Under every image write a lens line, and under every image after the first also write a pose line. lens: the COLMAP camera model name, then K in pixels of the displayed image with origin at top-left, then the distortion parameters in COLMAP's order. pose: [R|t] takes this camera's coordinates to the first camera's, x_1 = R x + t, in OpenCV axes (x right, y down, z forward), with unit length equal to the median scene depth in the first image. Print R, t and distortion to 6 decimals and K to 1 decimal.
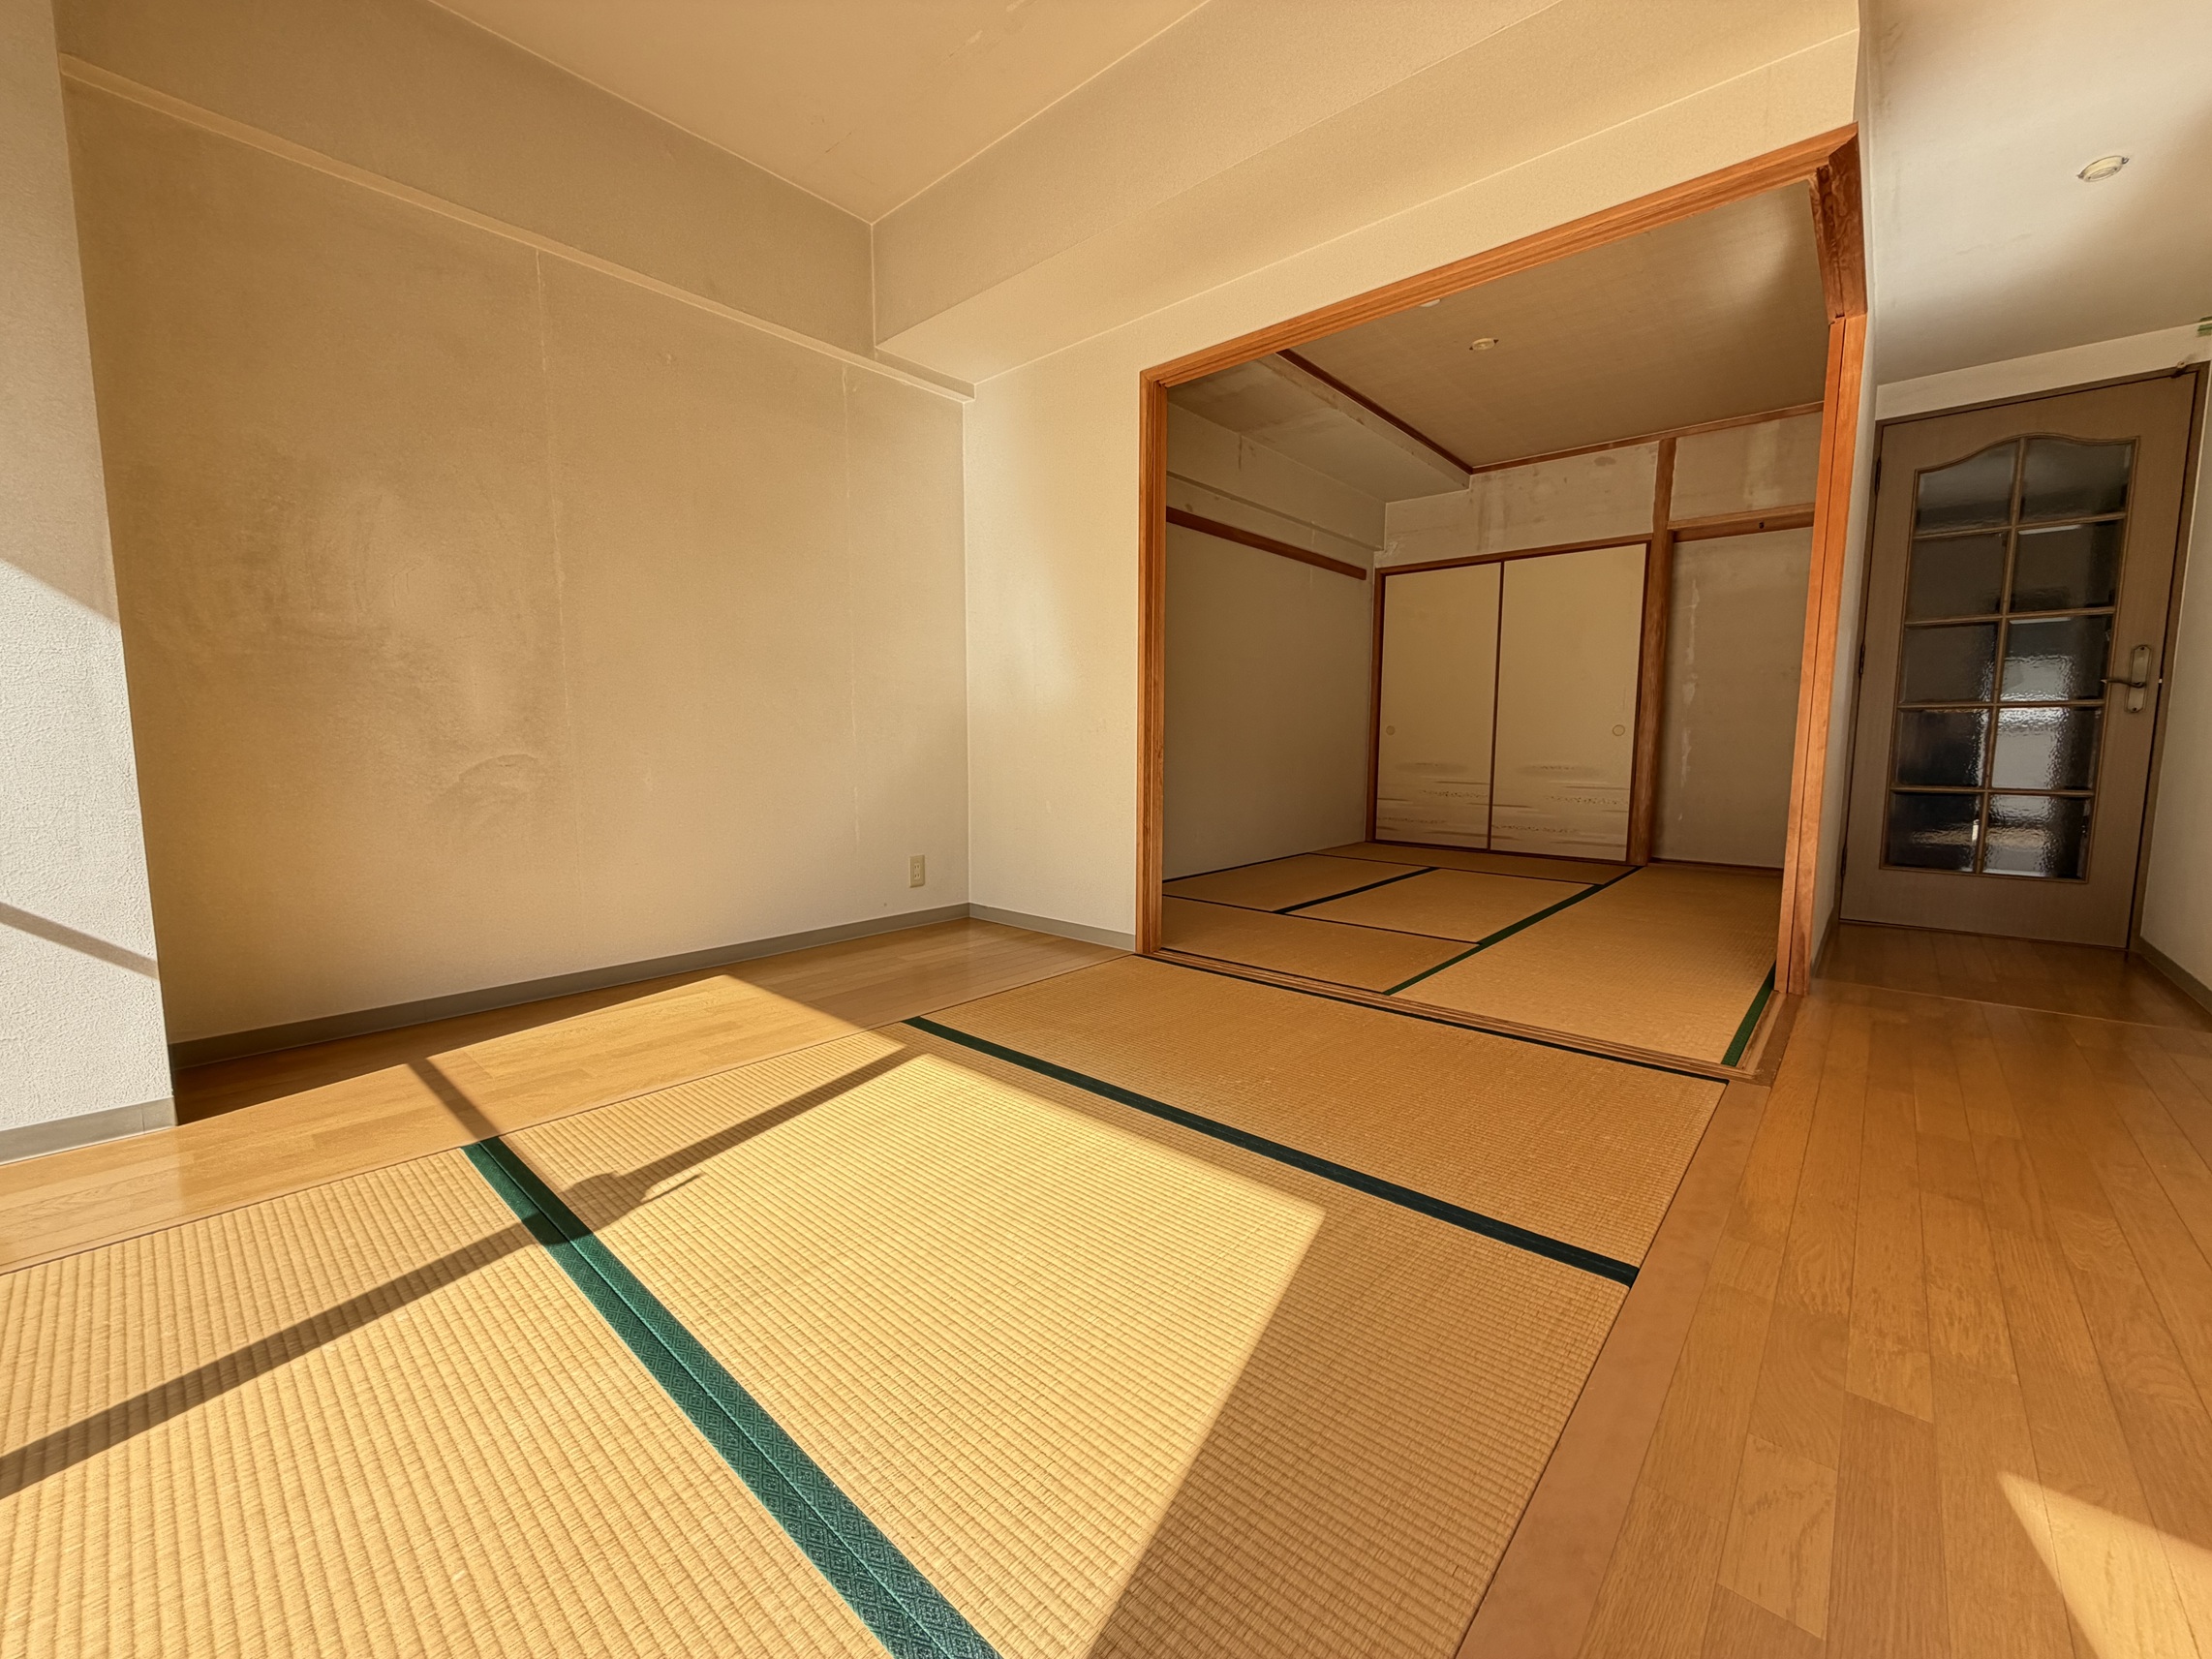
lens RADIAL K [[879.3, 0, 1100.8], [0, 879.3, 823.7], [0, 0, 1]] dist [0.001083, 0.000234]
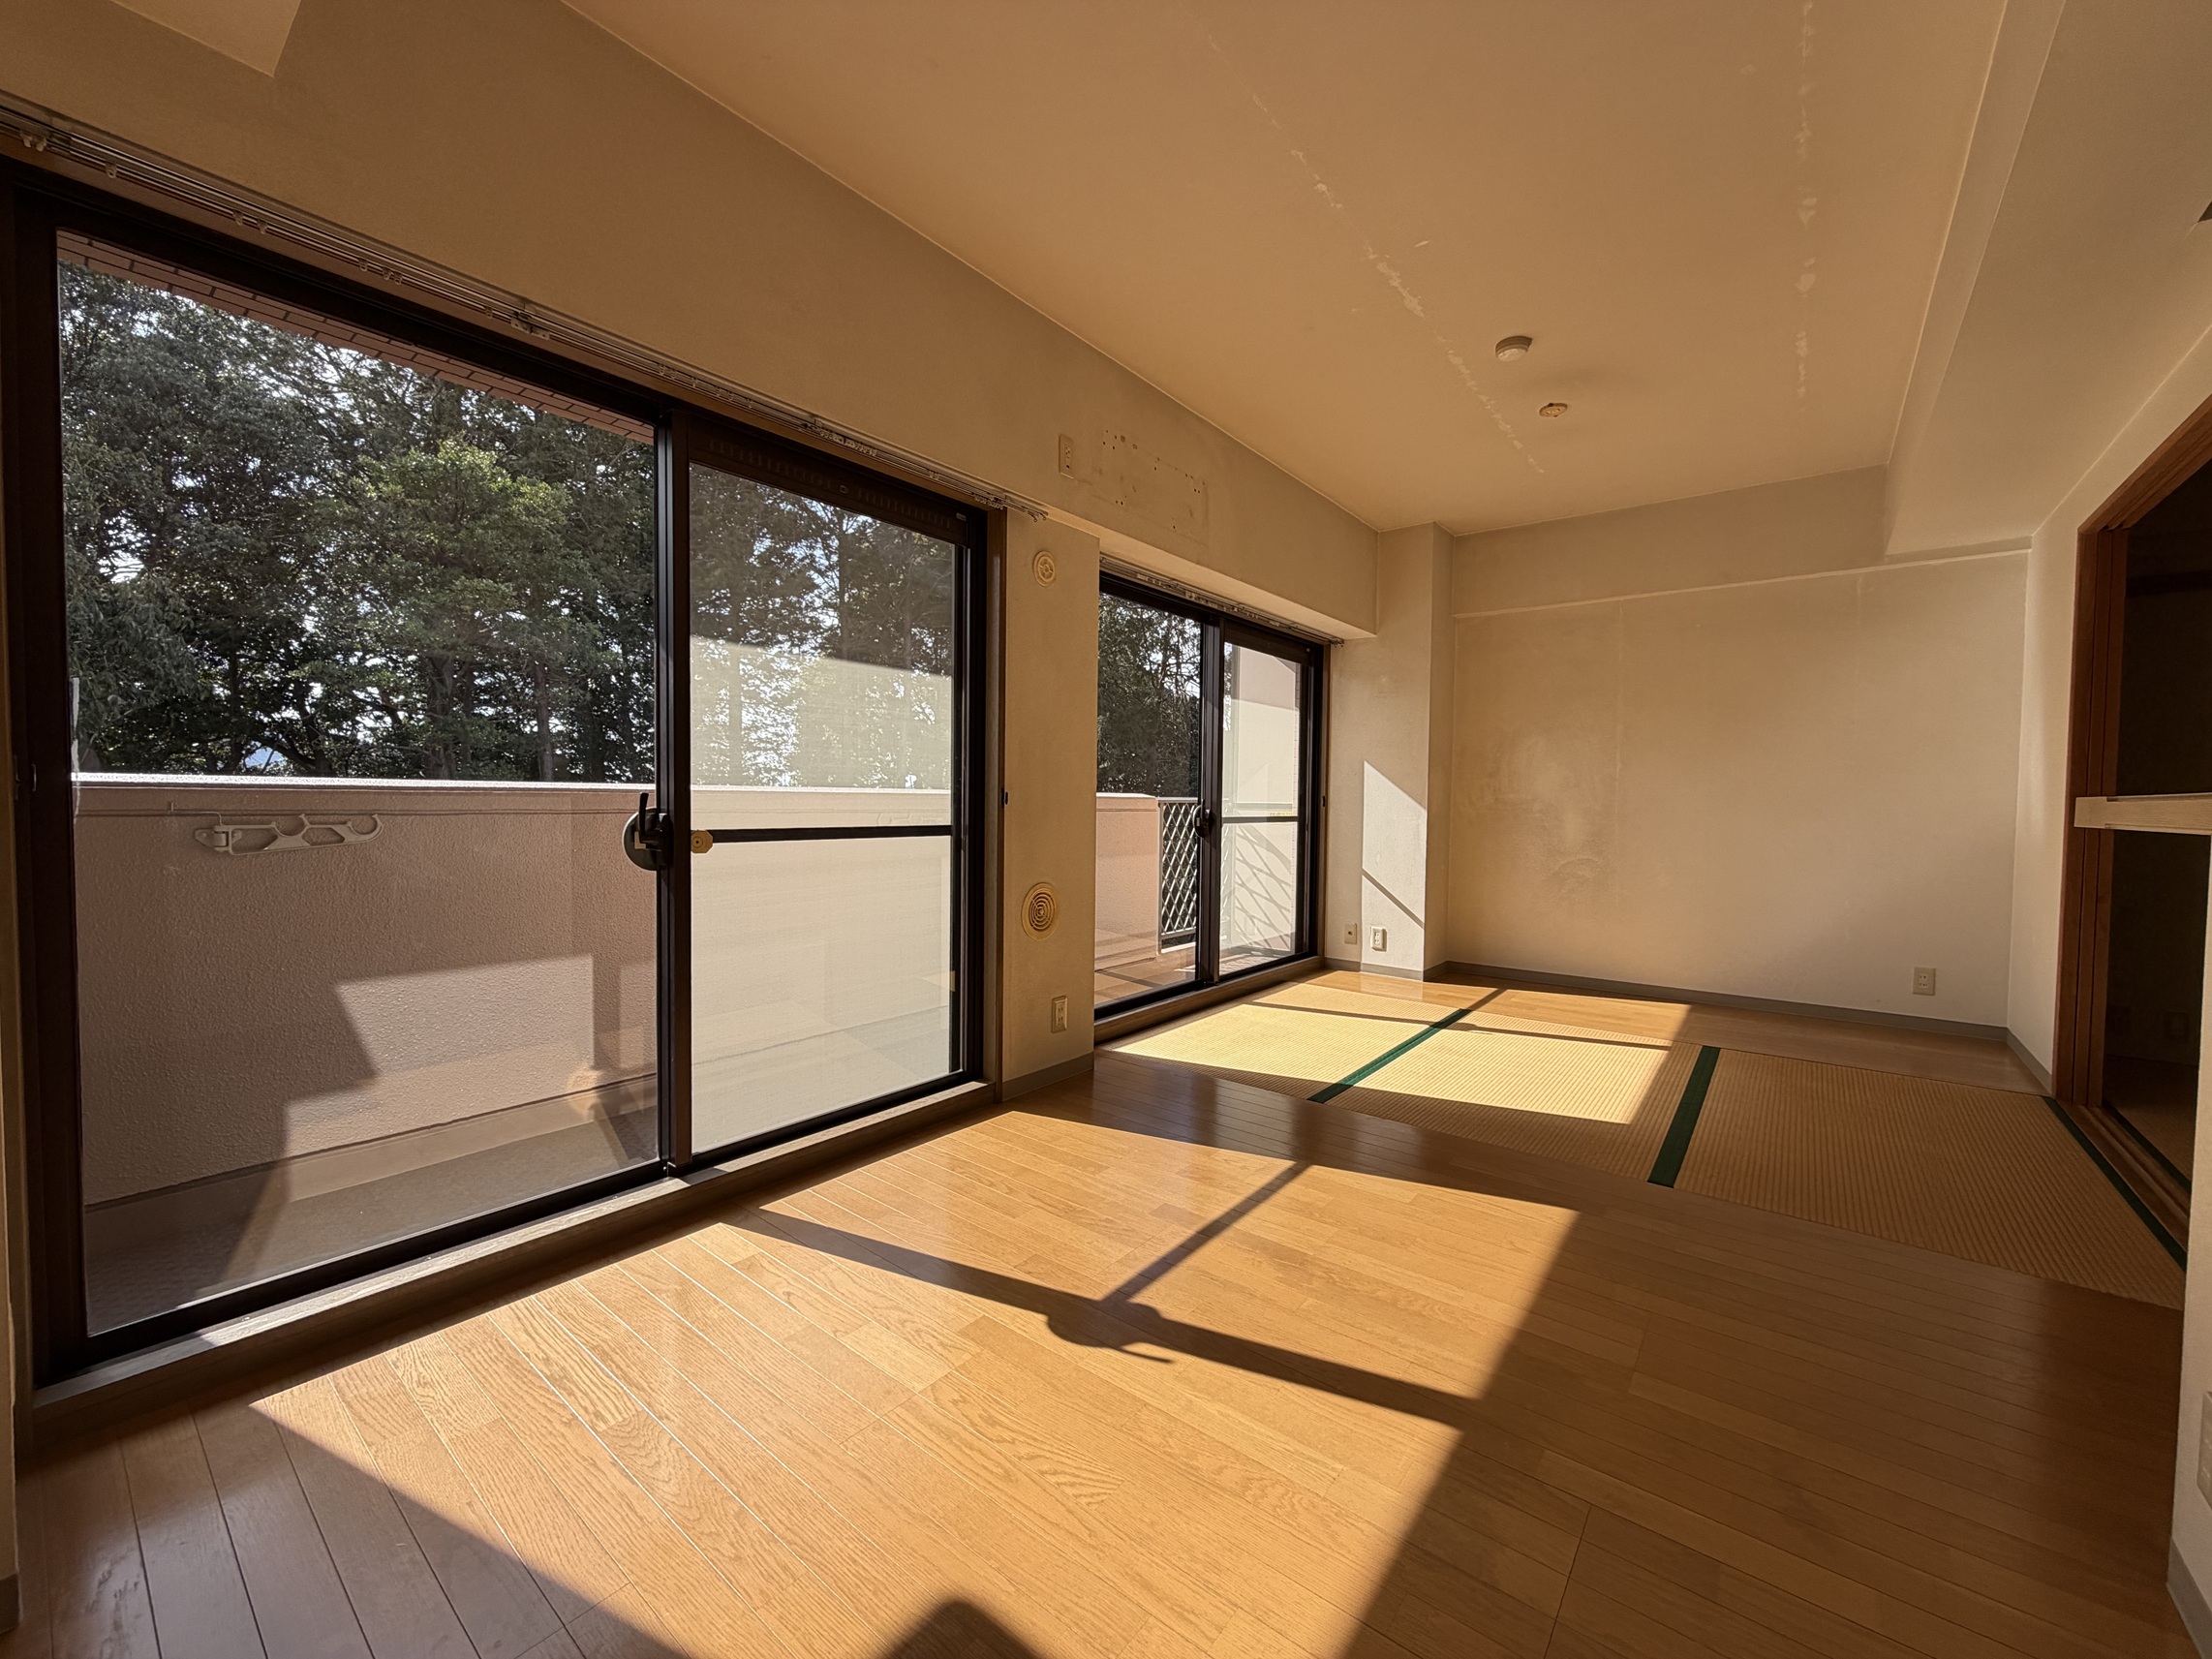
lens RADIAL K [[879.3, 0, 1061.1], [0, 879.3, 832.5], [0, 0, 1]] dist [0.001083, 0.000234]
pose [[0.016551, 0.040231, -0.999053, 0.623337], [-0.105233, 0.993711, 0.038273, -0.043354], [0.994310, 0.104499, 0.020680, -0.101303]]
